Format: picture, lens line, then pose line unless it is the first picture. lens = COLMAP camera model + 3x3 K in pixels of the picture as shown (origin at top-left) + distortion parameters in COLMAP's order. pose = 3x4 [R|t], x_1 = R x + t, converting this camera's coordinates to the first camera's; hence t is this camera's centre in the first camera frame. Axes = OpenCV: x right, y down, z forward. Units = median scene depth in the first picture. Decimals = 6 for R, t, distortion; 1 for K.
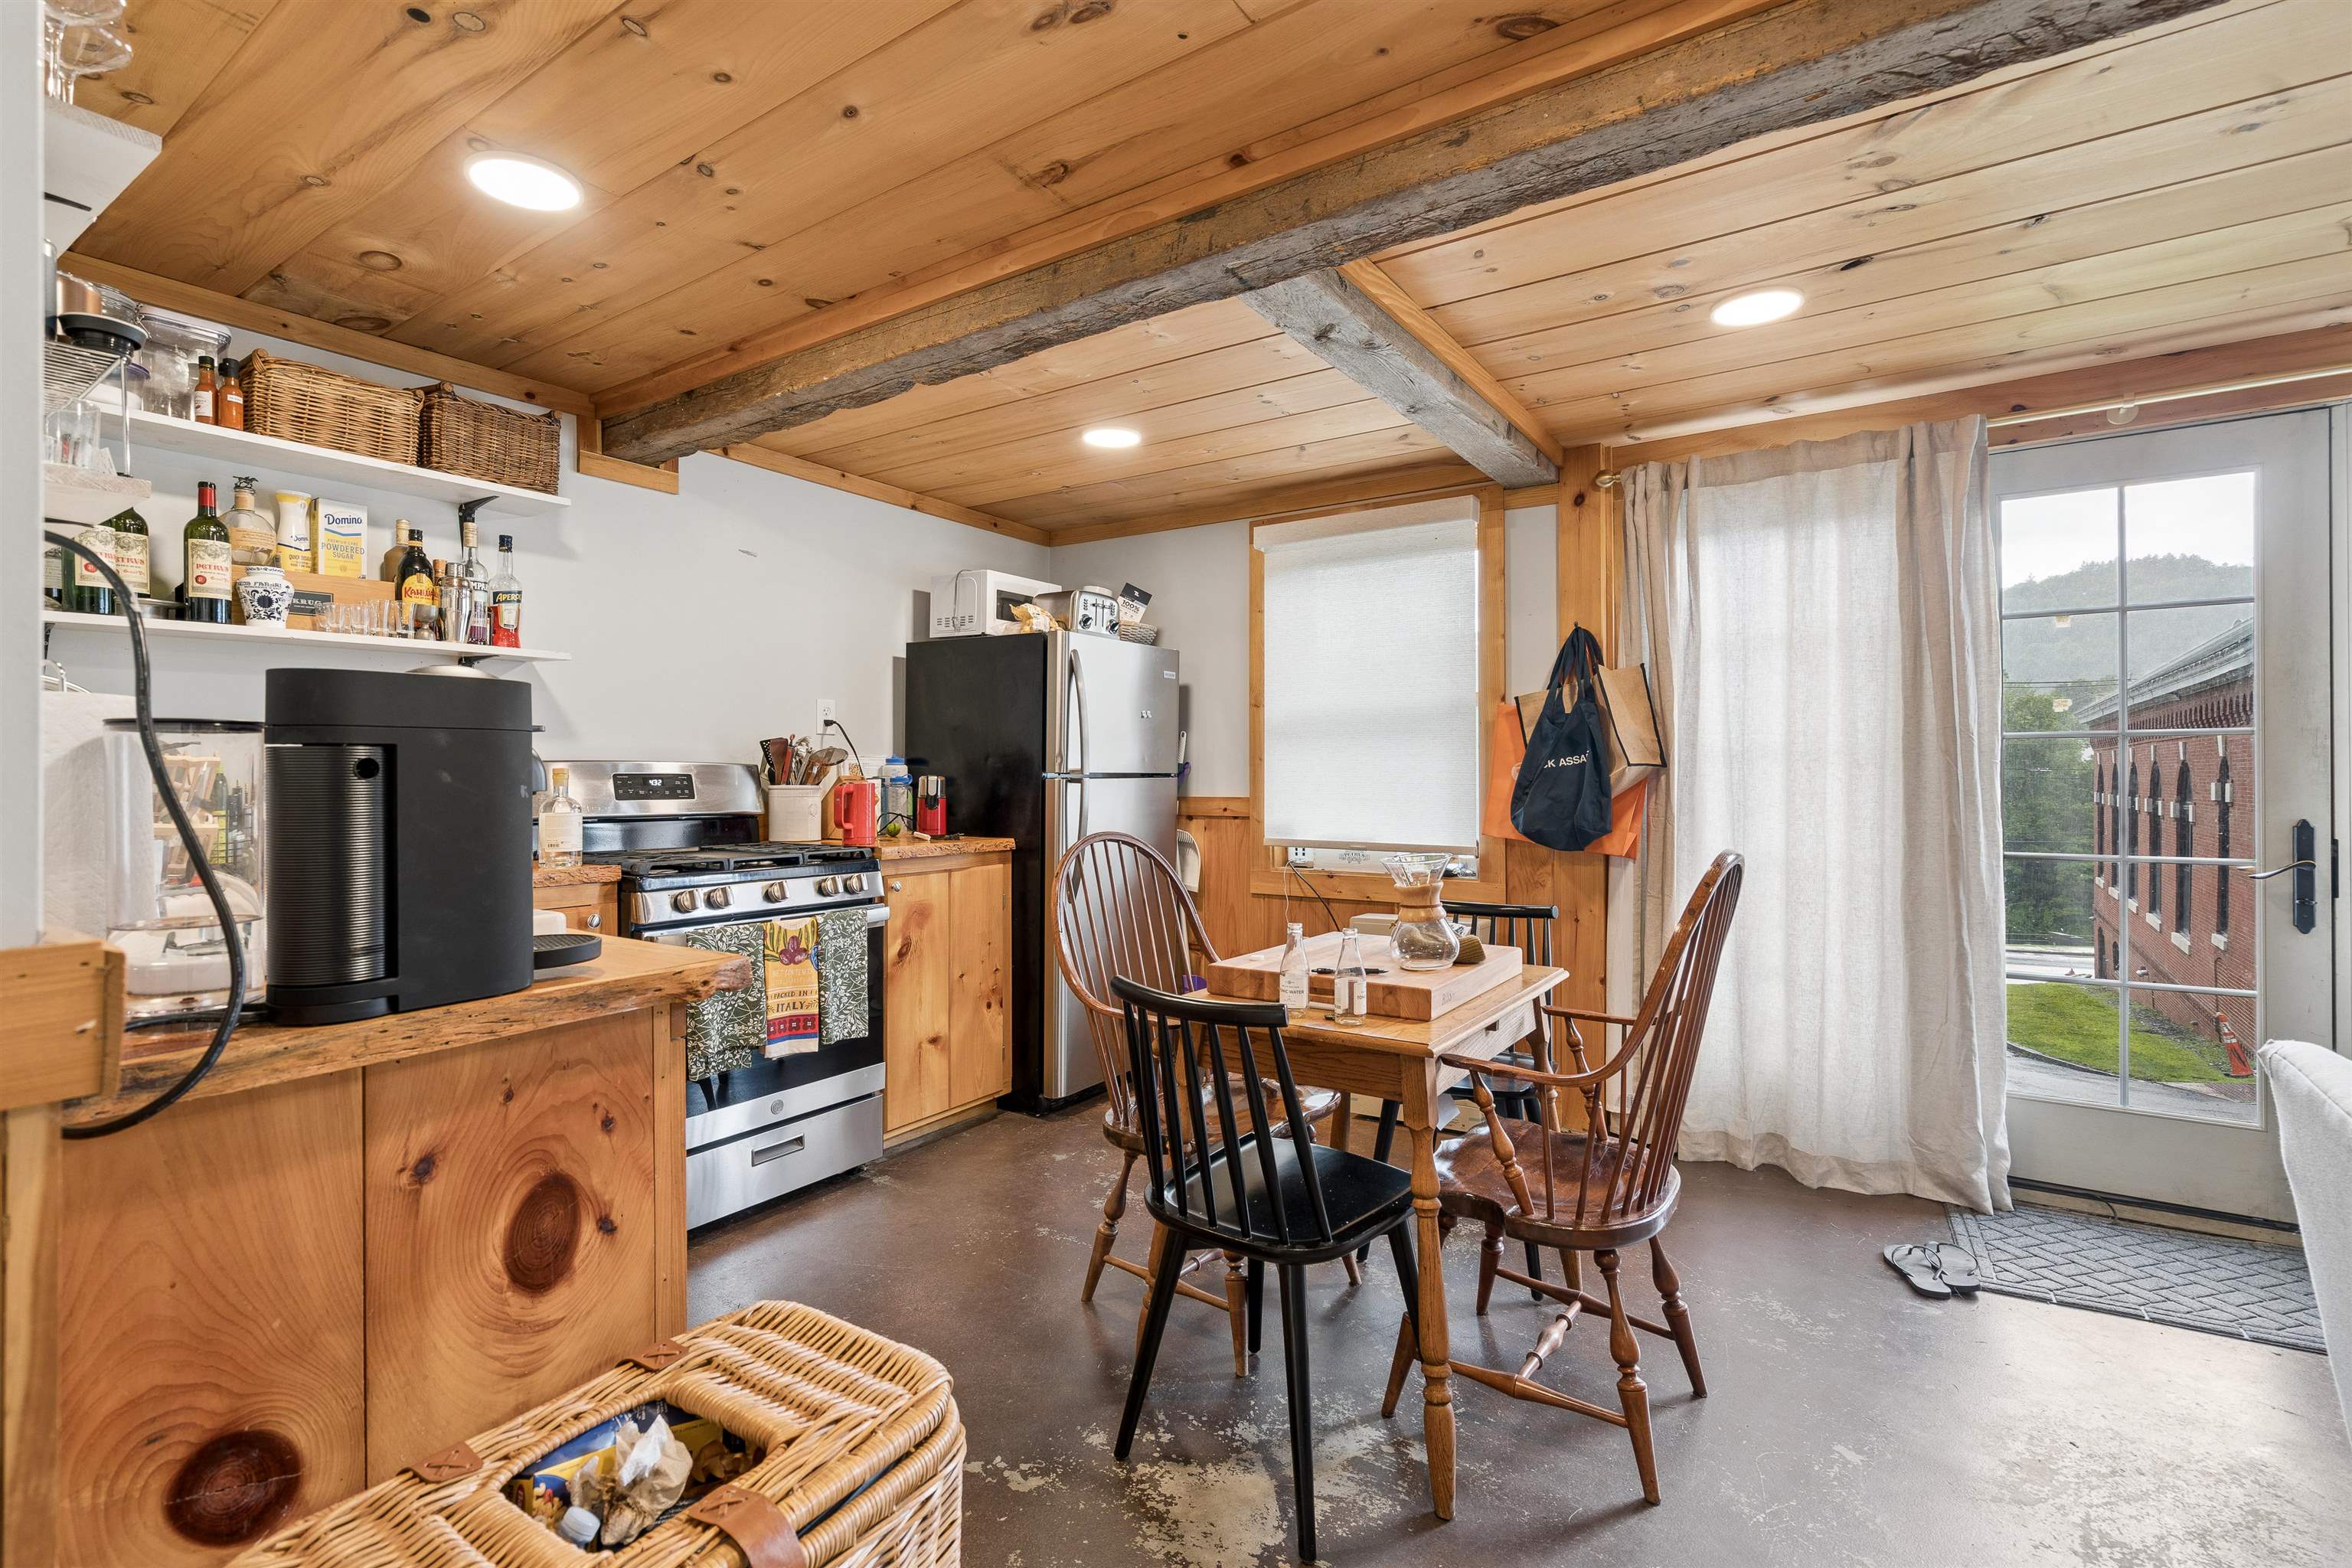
lens RADIAL K [[1062.7, 0, 1130.8], [0, 1062.7, 772.7], [0, 0, 1]] dist [-0.002949, 0.001115]
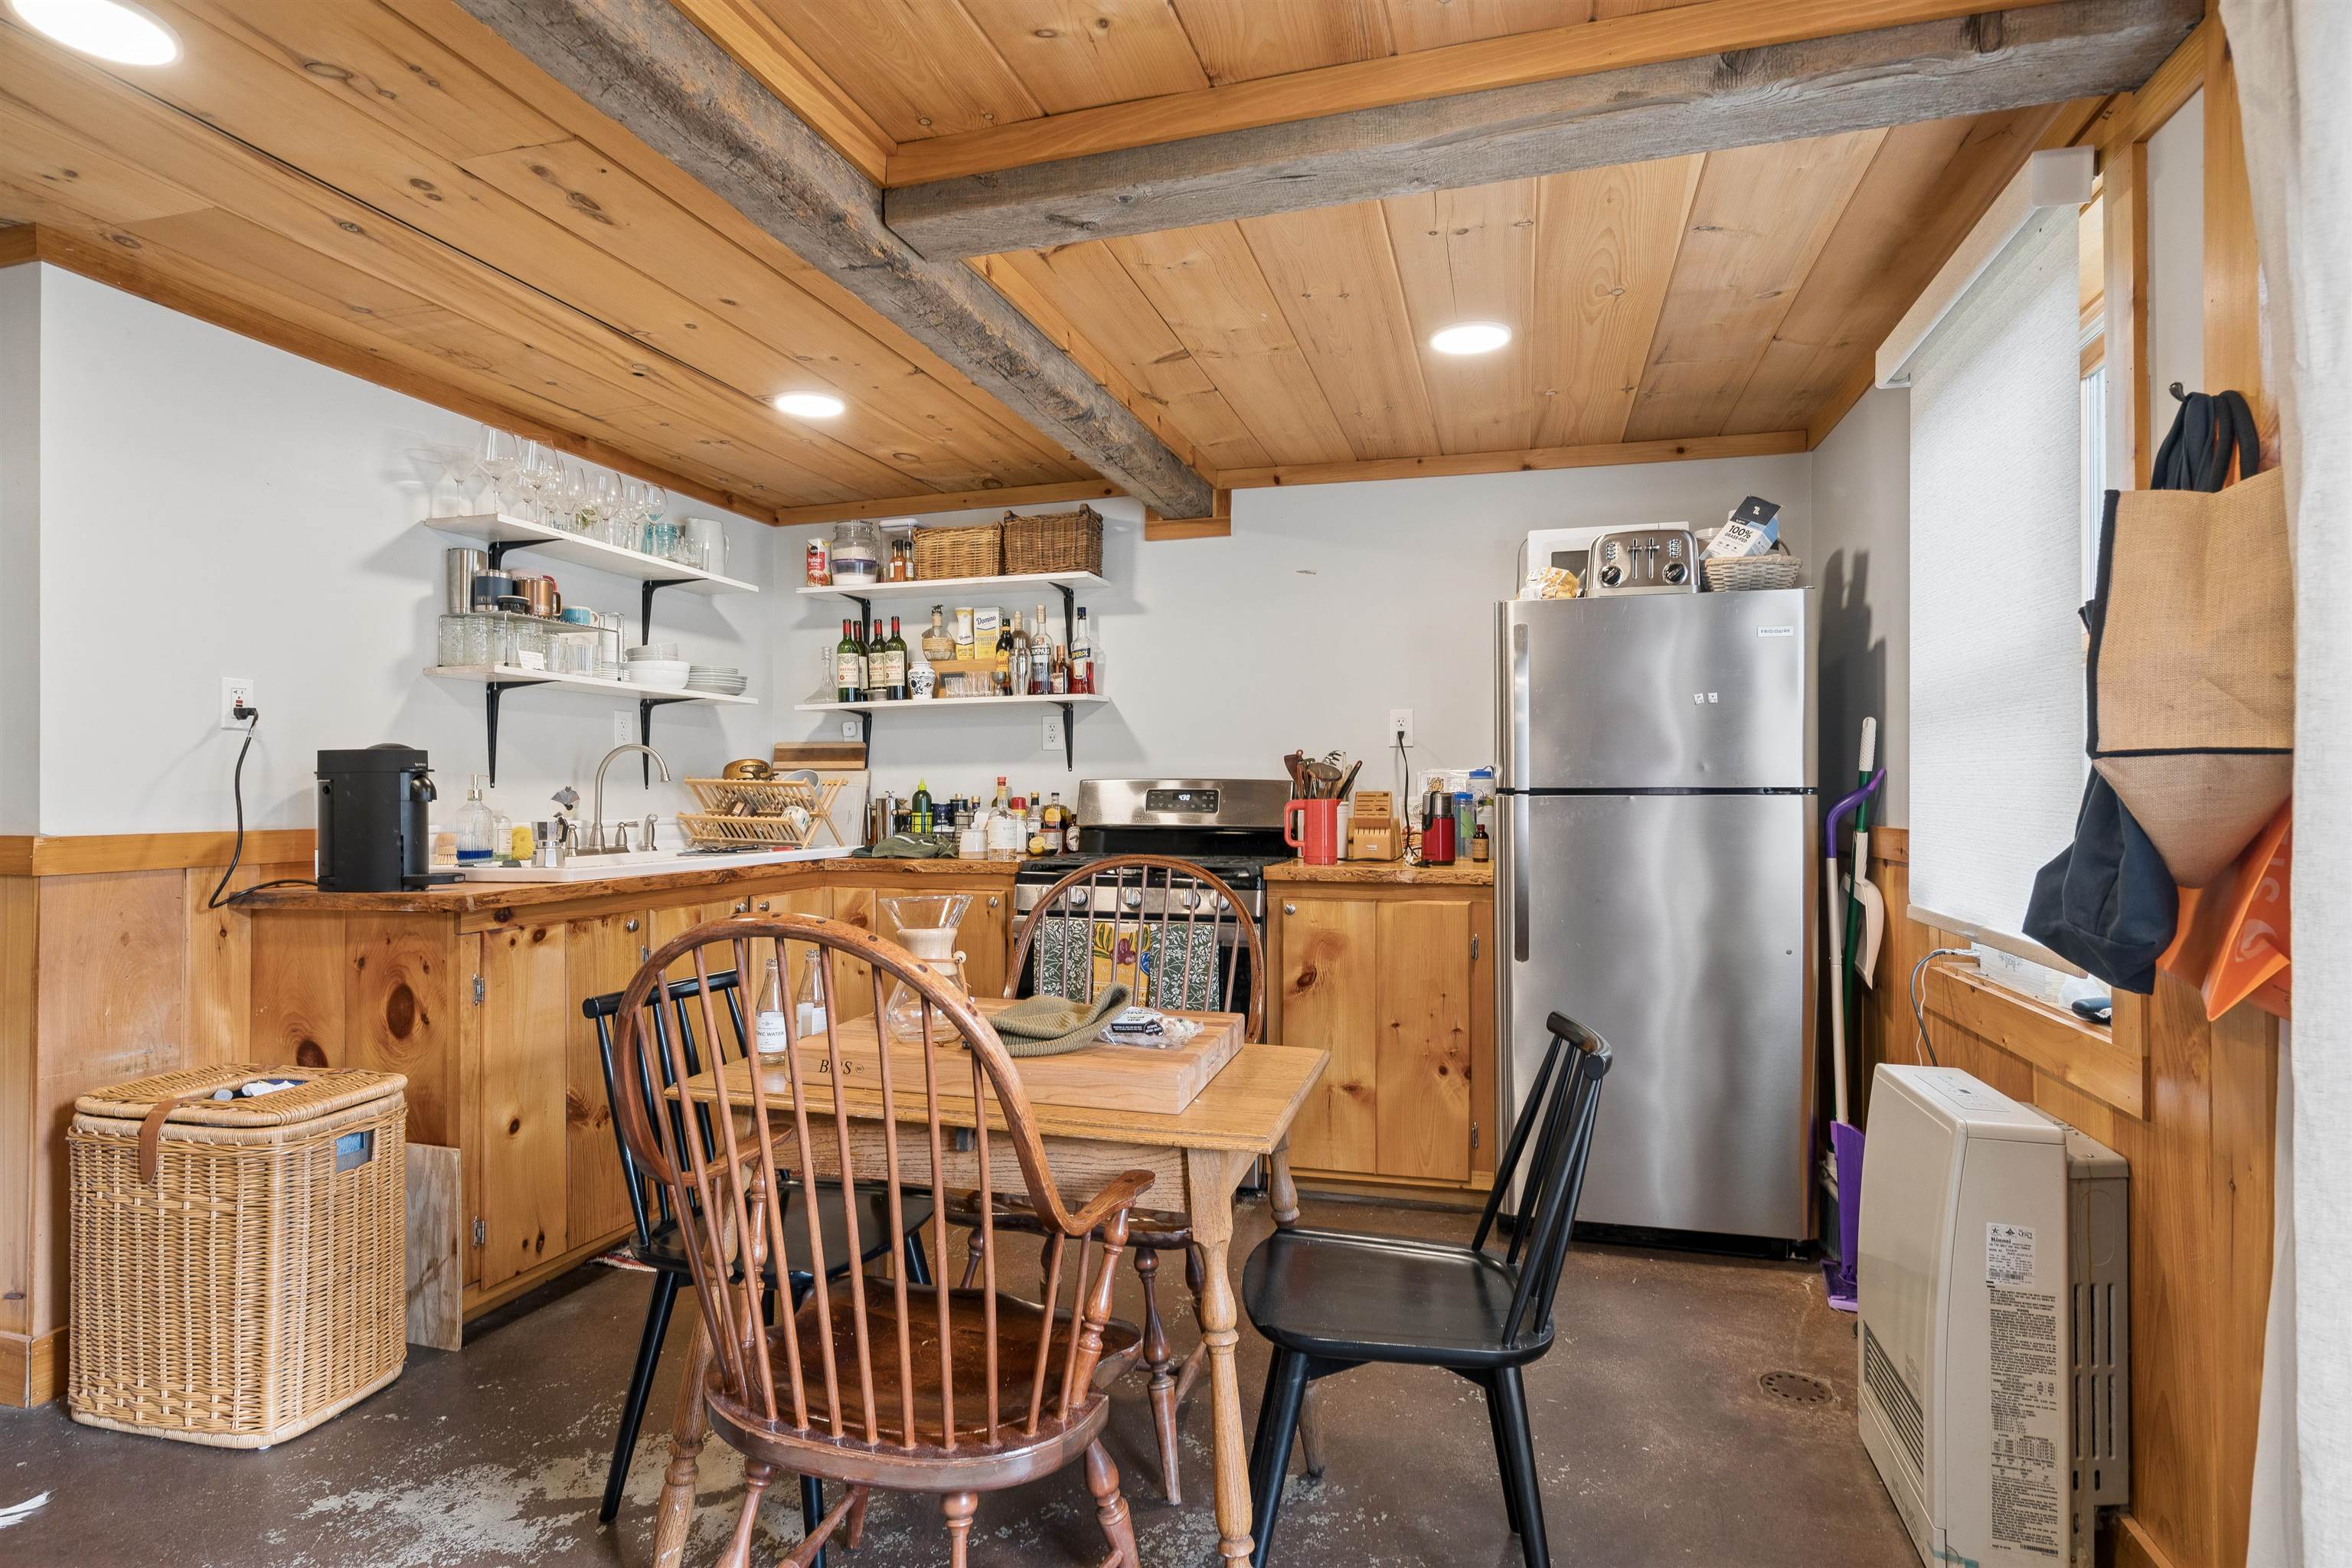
lens RADIAL K [[1179.1, 0, 1186.8], [0, 1179.1, 786.5], [0, 0, 1]] dist [-0.002349, -0.000349]
pose [[0.344806, -0.003363, -0.938668, 0.804623], [0.004086, 0.999989, -0.002082, 0.000317], [0.938665, -0.003118, 0.344816, 0.614098]]
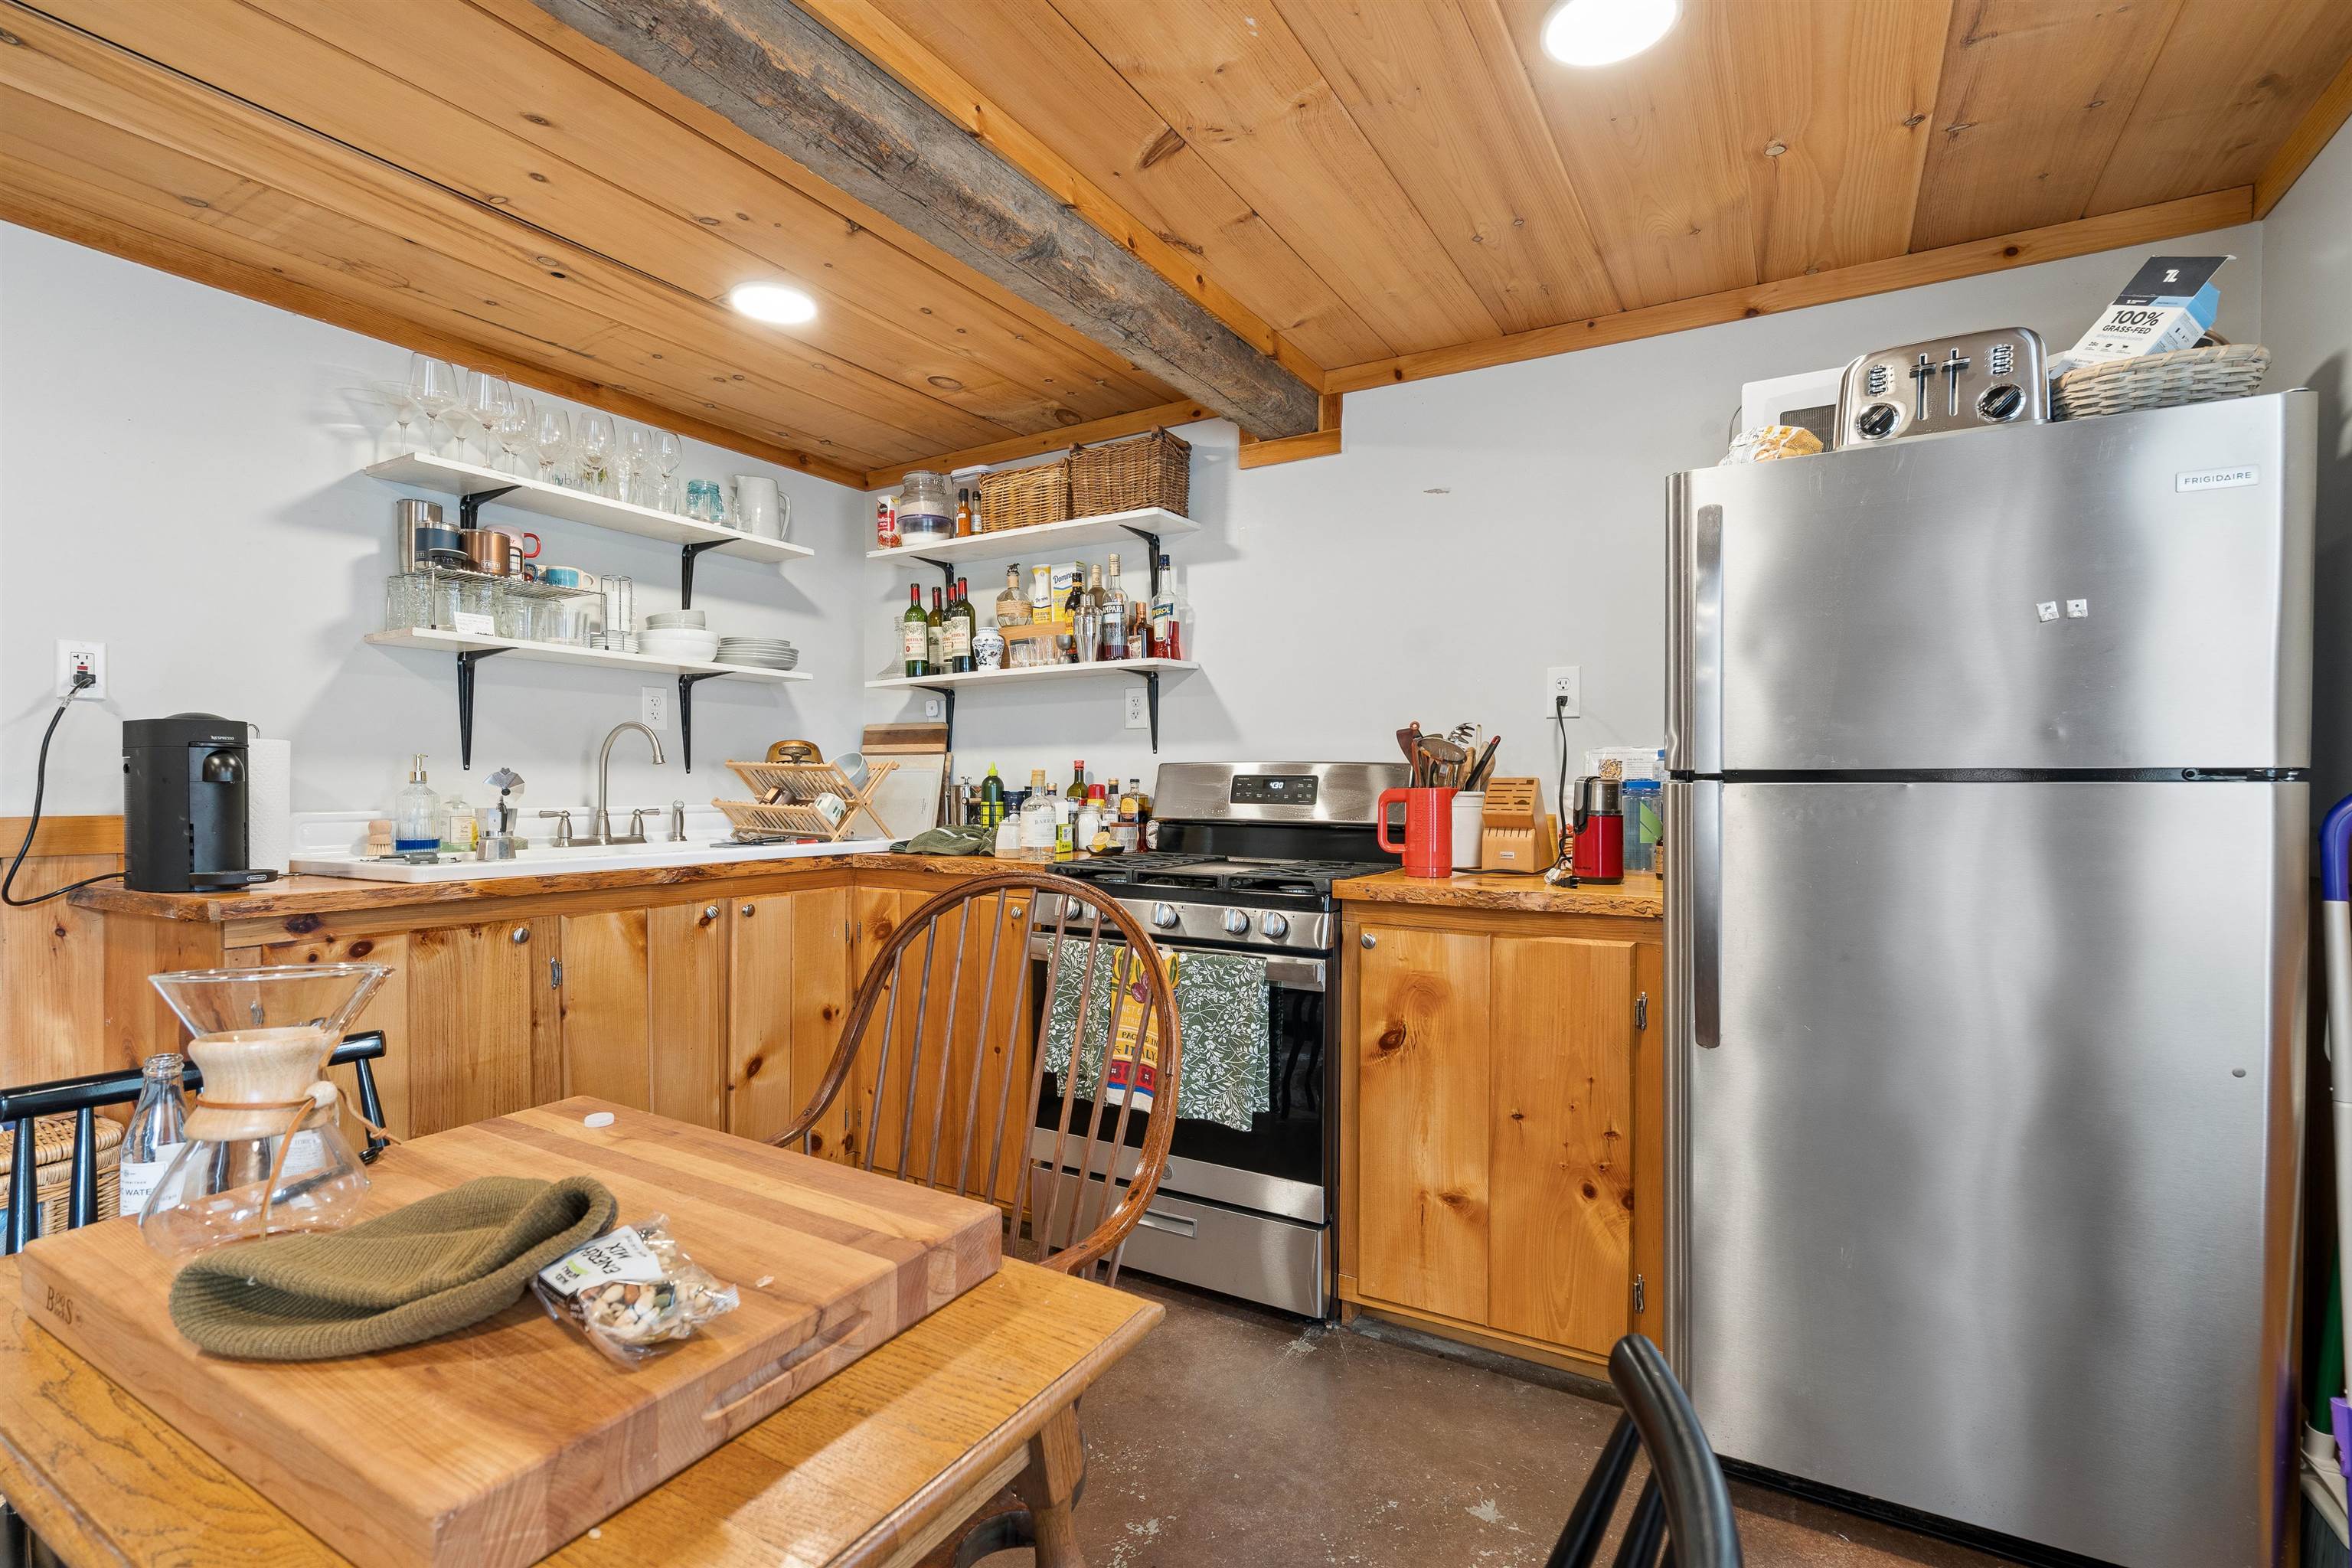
lens RADIAL K [[1062.7, 0, 1177.9], [0, 1062.7, 790.2], [0, 0, 1]] dist [-0.002949, 0.001115]
pose [[0.090290, 0.007861, -0.995884, 0.485749], [0.000483, 0.999968, 0.007937, 0.007041], [0.995915, -0.001197, 0.090283, 0.905727]]
